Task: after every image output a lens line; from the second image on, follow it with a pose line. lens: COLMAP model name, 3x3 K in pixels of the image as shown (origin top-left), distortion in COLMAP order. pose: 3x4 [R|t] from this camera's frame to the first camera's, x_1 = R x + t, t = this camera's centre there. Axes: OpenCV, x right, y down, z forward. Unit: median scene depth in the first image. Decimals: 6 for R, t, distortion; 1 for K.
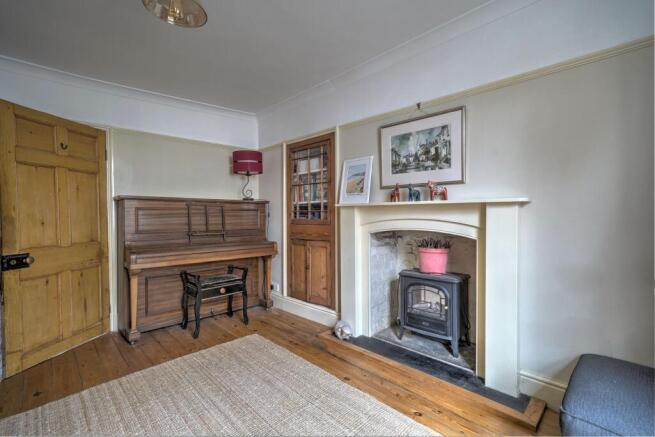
lens RADIAL K [[302.2, 0, 327.9], [0, 302.2, 219.7], [0, 0, 1]] dist [0.014331, 0.002277]
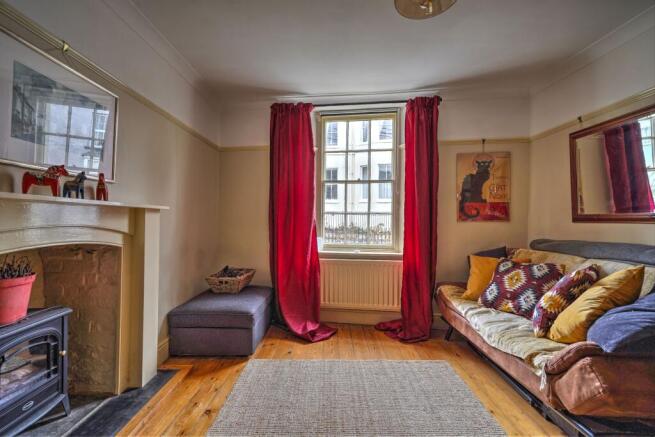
lens RADIAL K [[302.2, 0, 327.7], [0, 302.2, 218.0], [0, 0, 1]] dist [0.014331, 0.002277]
pose [[-0.705885, -0.004124, 0.708314, -0.557864], [0.005314, 0.999924, 0.011118, -0.025413], [-0.708306, 0.011612, -0.705810, 1.109490]]
